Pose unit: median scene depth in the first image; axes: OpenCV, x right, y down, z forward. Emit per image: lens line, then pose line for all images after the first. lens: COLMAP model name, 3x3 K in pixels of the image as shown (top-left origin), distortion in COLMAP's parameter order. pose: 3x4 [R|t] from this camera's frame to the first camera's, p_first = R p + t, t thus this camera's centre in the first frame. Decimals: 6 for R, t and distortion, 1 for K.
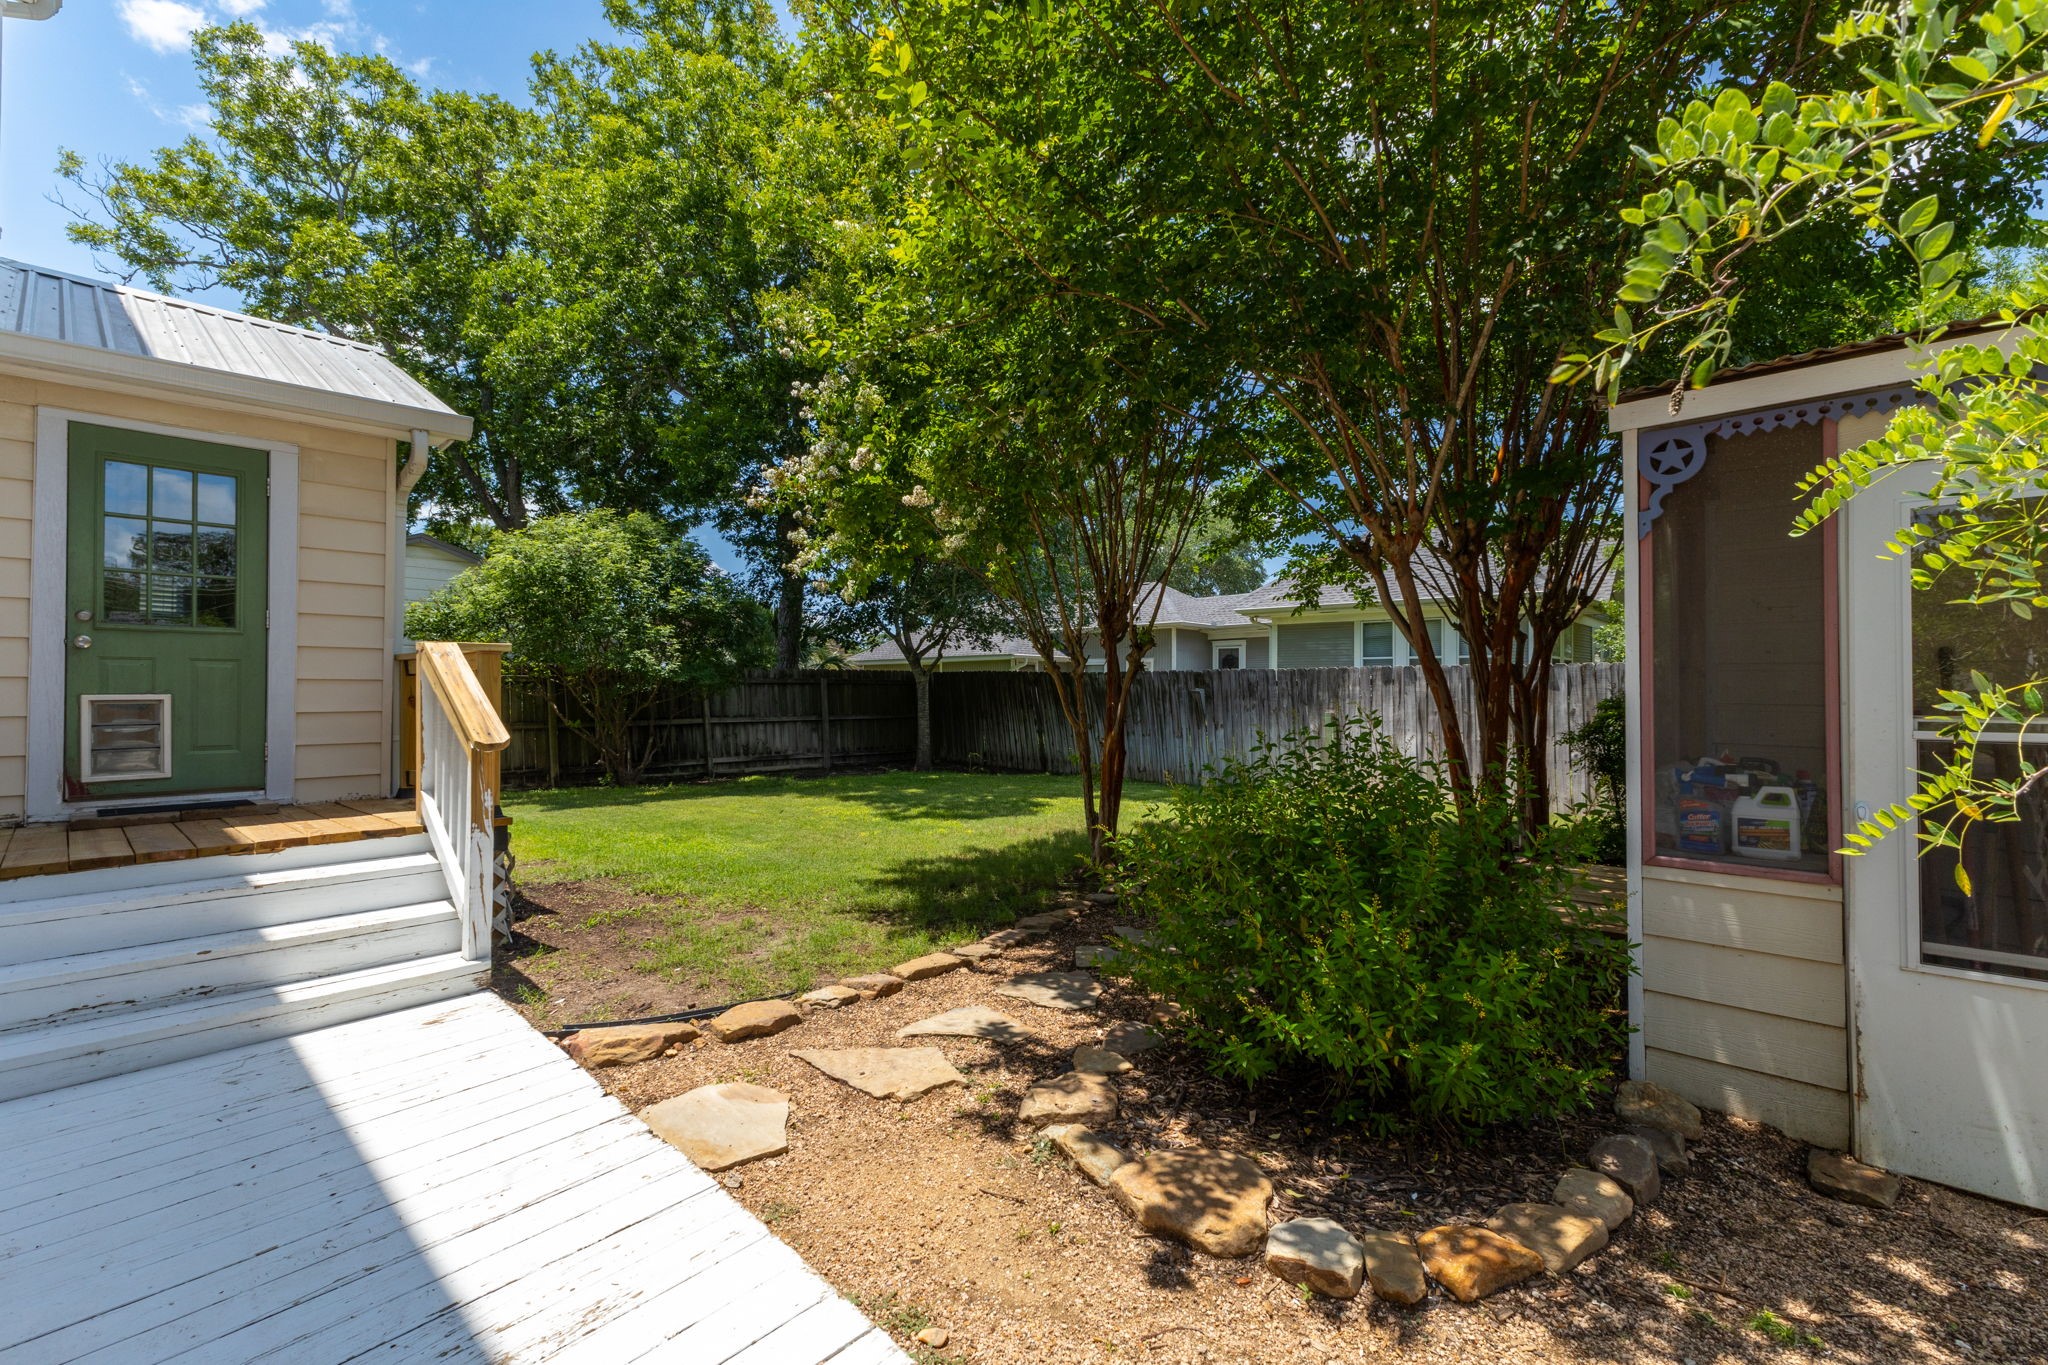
lens RADIAL K [[901.9, 0, 1030.9], [0, 901.9, 685.4], [0, 0, 1]] dist [-0.010599, 0.001226]
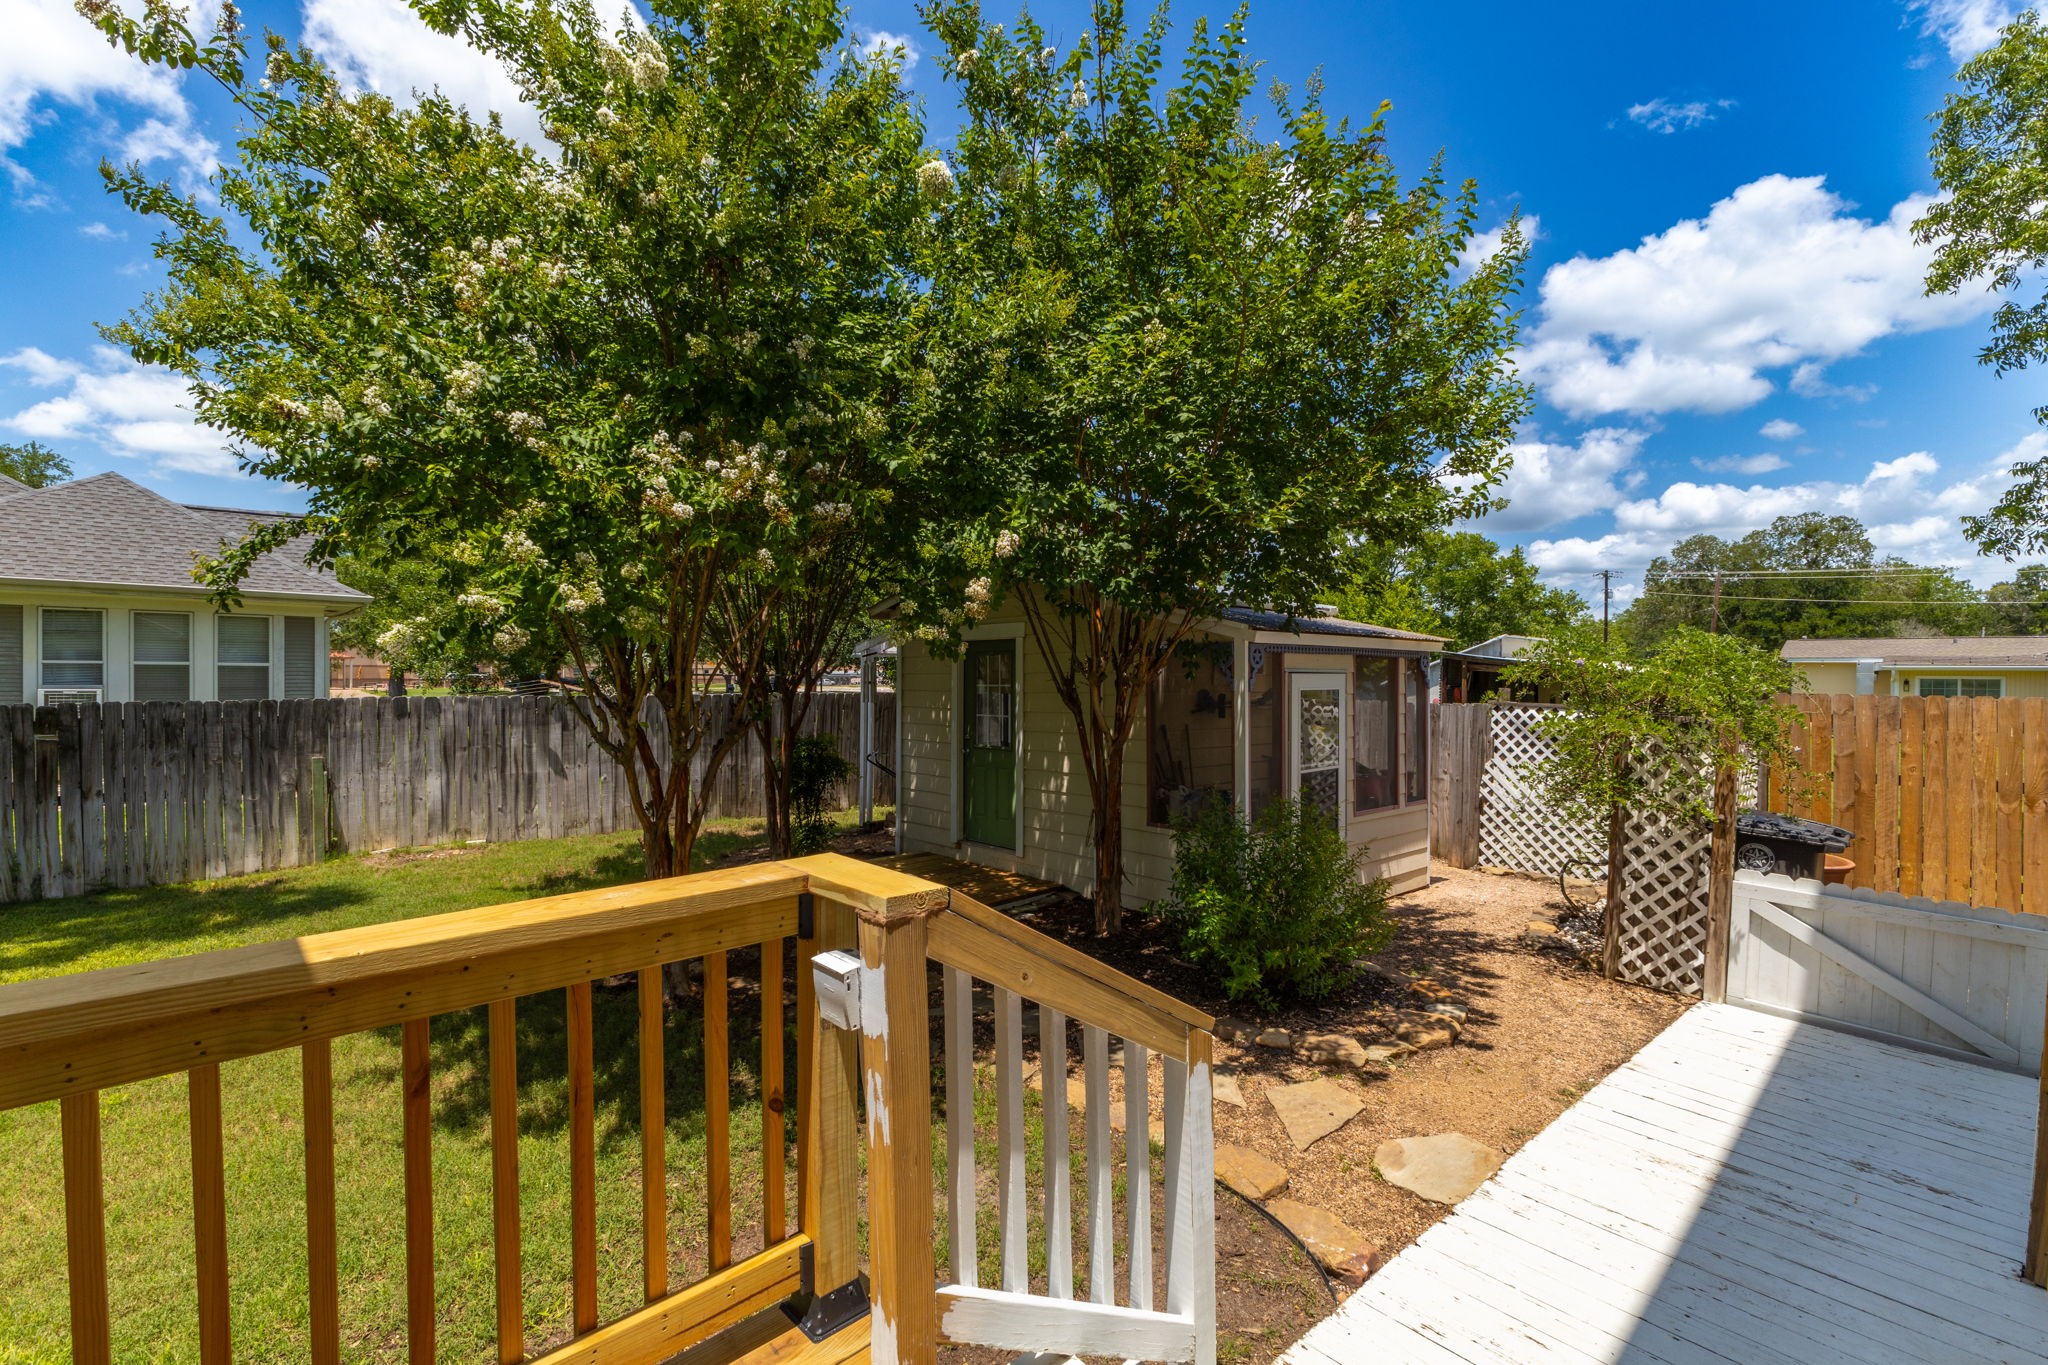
lens RADIAL K [[901.9, 0, 1020.3], [0, 901.9, 680.2], [0, 0, 1]] dist [-0.010599, 0.001226]
pose [[0.071837, -0.012809, 0.997334, -1.367231], [-0.014089, 0.999805, 0.013856, -0.192542], [-0.997317, -0.015047, 0.071642, 1.231790]]
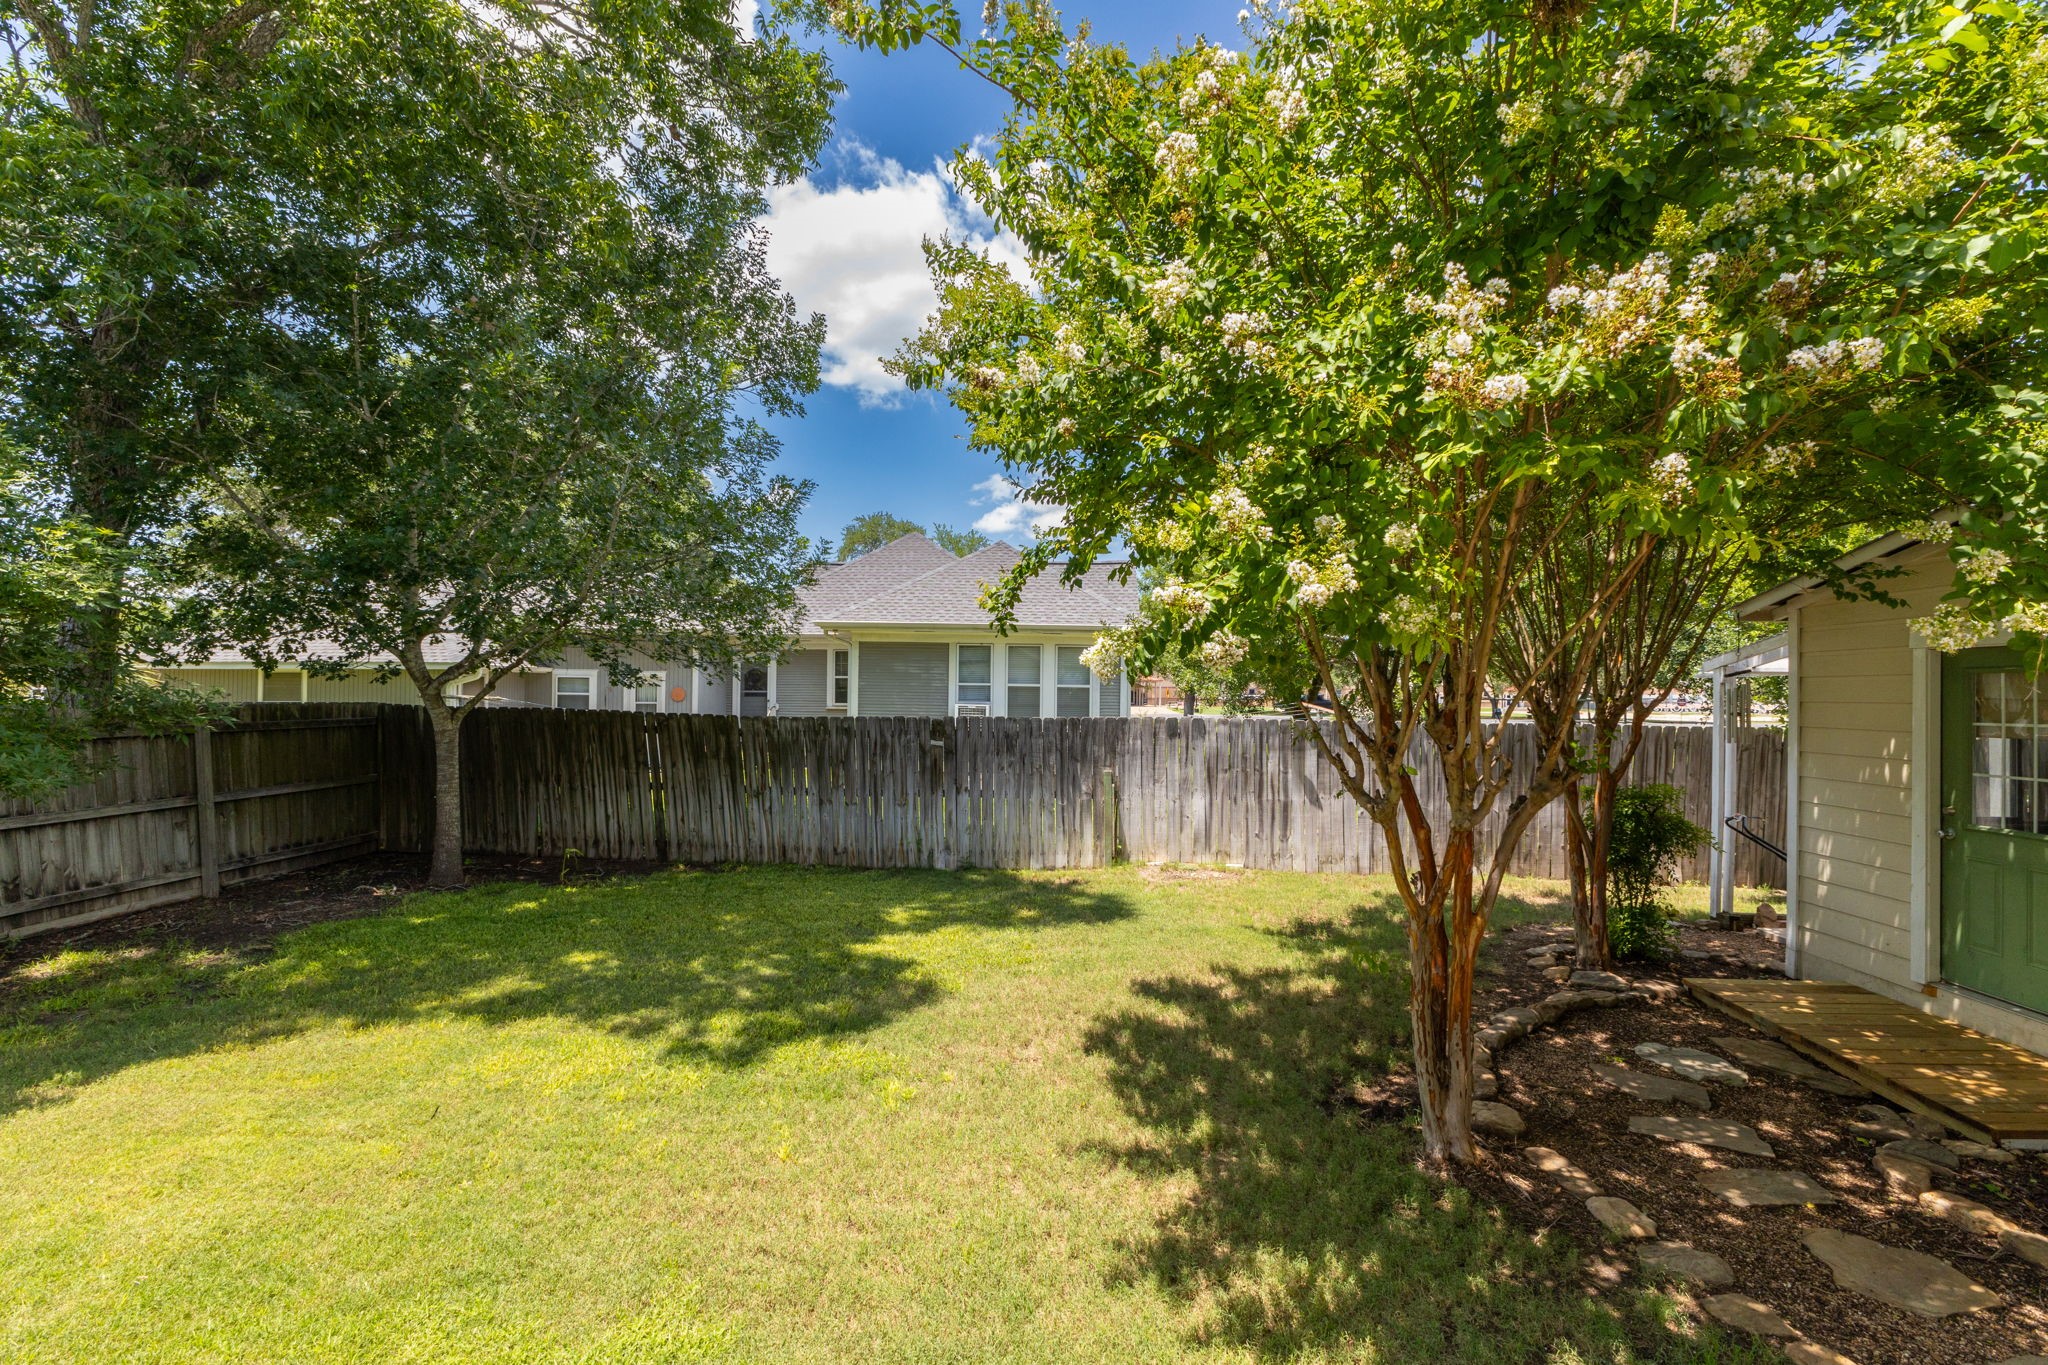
lens RADIAL K [[901.9, 0, 1021.9], [0, 901.9, 685.3], [0, 0, 1]] dist [-0.010599, 0.001226]
pose [[0.762619, 0.005774, 0.646822, -0.980688], [-0.013091, 0.999893, 0.006508, -0.193313], [-0.646716, -0.013431, 0.762613, 1.440226]]
